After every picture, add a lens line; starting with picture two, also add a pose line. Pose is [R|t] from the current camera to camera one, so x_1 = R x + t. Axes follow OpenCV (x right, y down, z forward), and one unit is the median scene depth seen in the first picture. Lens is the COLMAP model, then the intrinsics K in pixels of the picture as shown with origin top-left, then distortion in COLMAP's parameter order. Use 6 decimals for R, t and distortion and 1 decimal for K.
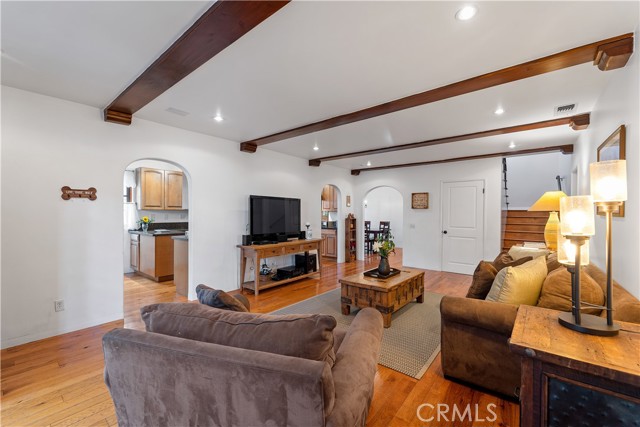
lens RADIAL K [[258.2, 0, 320.0], [0, 258.2, 213.5], [0, 0, 1]] dist [0.001340, 0.000508]
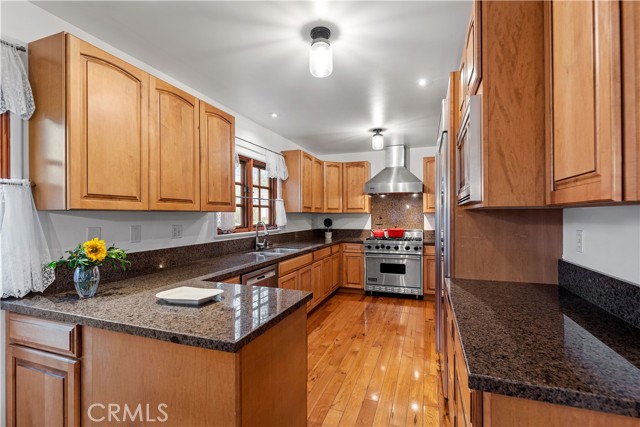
lens RADIAL K [[291.6, 0, 320.0], [0, 291.6, 213.5], [0, 0, 1]] dist [0.026196, 0.000067]
pose [[0.946781, -0.005778, 0.321828, -0.549894], [0.006776, 0.999975, -0.001981, -0.009596], [-0.321808, 0.004056, 0.946796, 0.649770]]
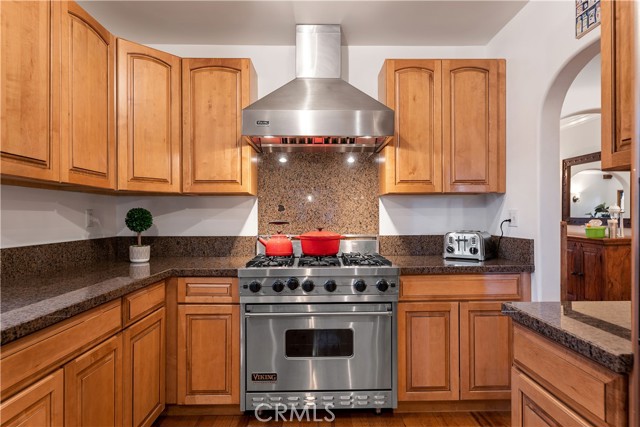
lens RADIAL K [[360.9, 0, 320.0], [0, 360.9, 213.5], [0, 0, 1]] dist [0.001855, 0.000182]
pose [[0.764526, -0.004159, 0.644580, -0.326918], [0.004863, 0.999988, 0.000683, 0.012238], [-0.644575, 0.002612, 0.764537, 1.084959]]
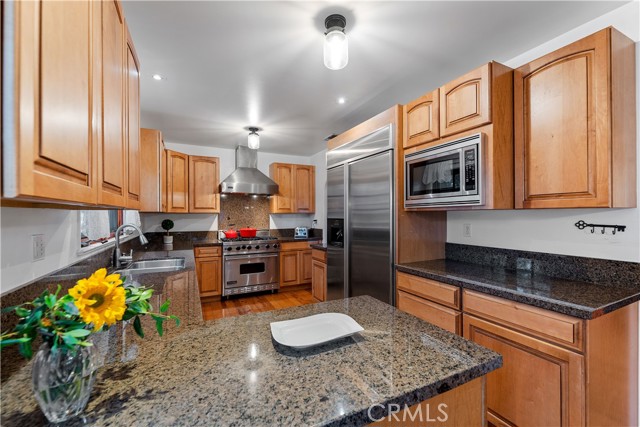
lens RADIAL K [[273.9, 0, 320.0], [0, 273.9, 213.5], [0, 0, 1]] dist [0.008322, -0.000071]
pose [[0.416421, -0.002245, 0.909169, -0.723022], [0.004001, 0.999992, 0.000636, -0.010095], [-0.909163, 0.003373, 0.416427, 0.866563]]
